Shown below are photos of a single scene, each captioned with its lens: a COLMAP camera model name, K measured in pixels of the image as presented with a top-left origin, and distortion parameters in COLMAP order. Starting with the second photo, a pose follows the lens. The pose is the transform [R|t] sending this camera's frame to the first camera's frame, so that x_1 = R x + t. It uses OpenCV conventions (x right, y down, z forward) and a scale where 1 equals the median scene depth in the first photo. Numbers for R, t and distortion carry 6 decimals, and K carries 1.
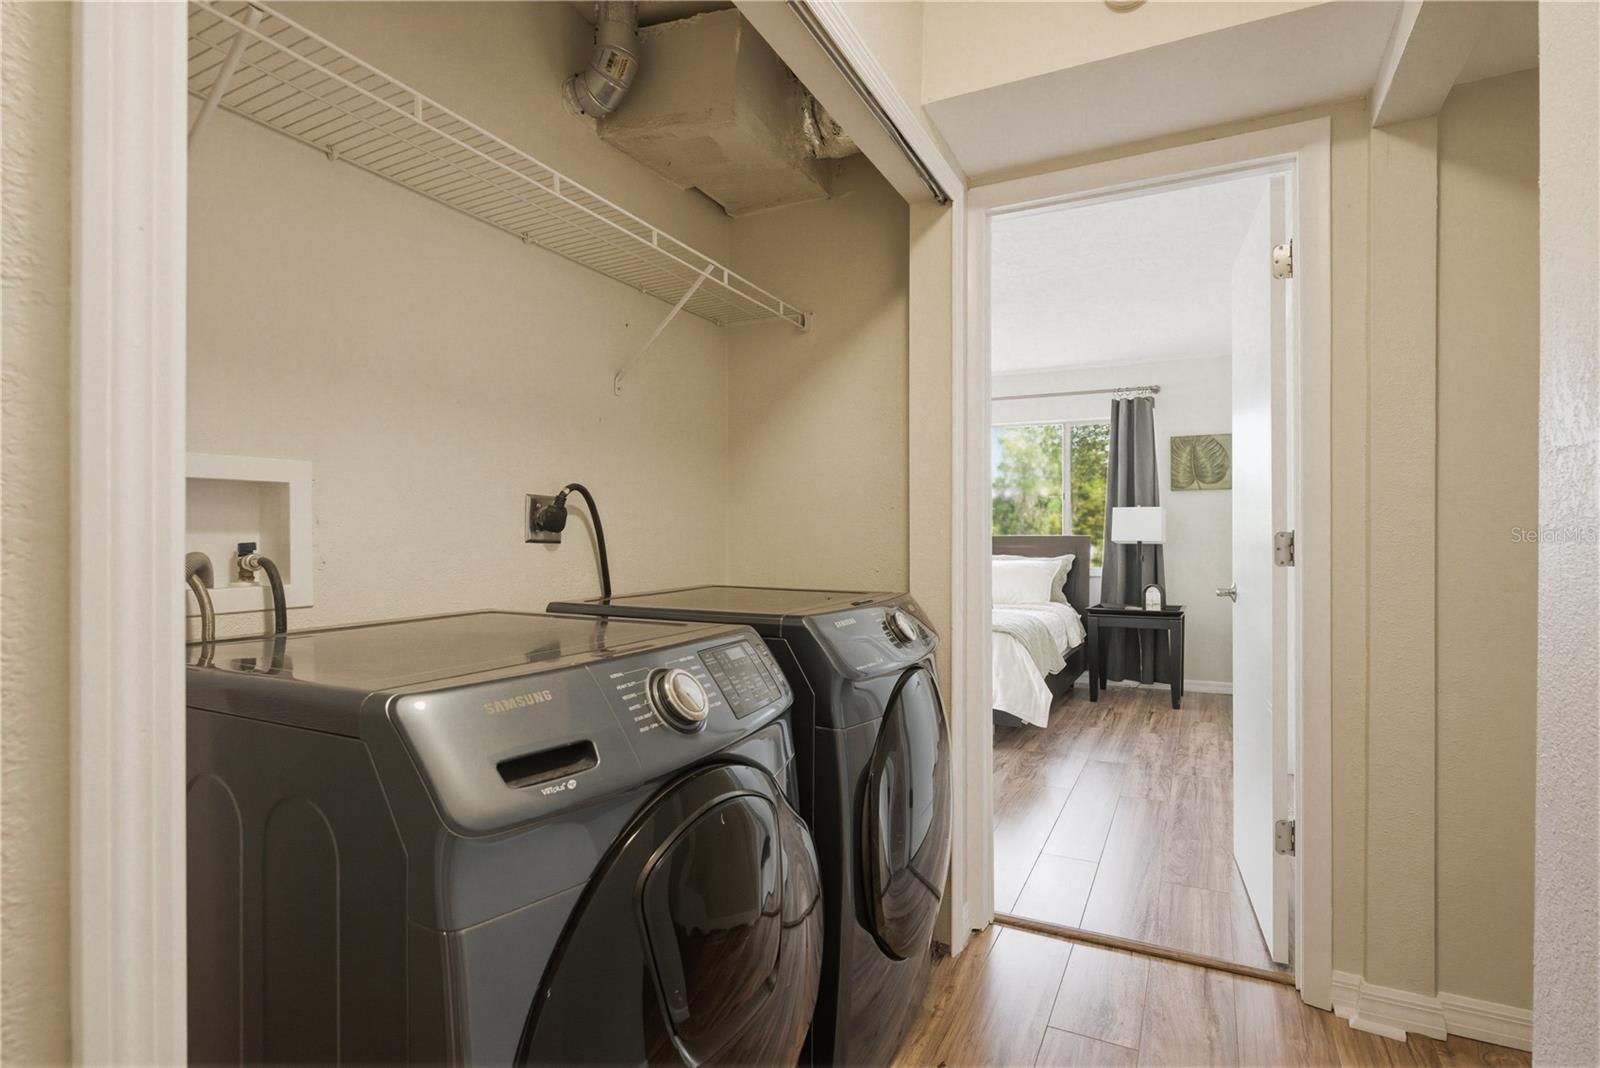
lens RADIAL K [[798.3, 0, 800.9], [0, 798.3, 535.4], [0, 0, 1]] dist [0.004815, -0.003651]
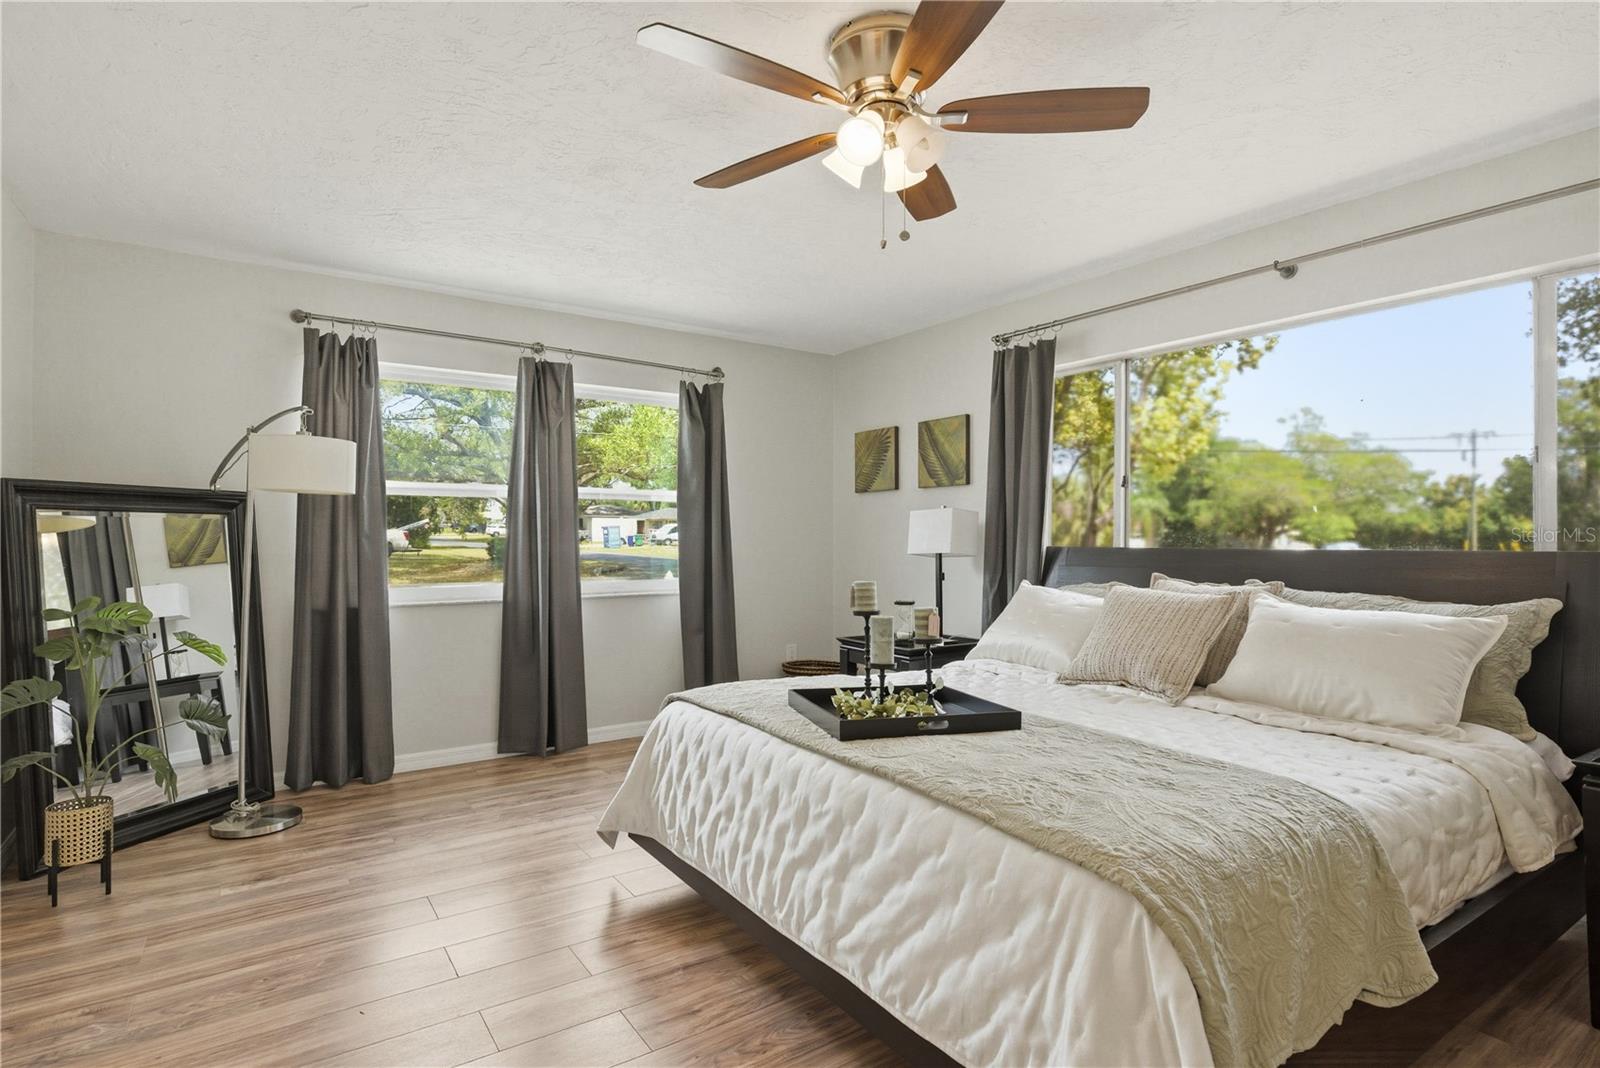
lens RADIAL K [[798.3, 0, 799.8], [0, 798.3, 533.7], [0, 0, 1]] dist [0.004815, -0.003651]
pose [[0.871400, -0.011185, -0.490445, 0.215886], [0.008497, 0.999934, -0.007707, -0.009395], [0.490499, 0.002549, 0.871438, 0.485212]]
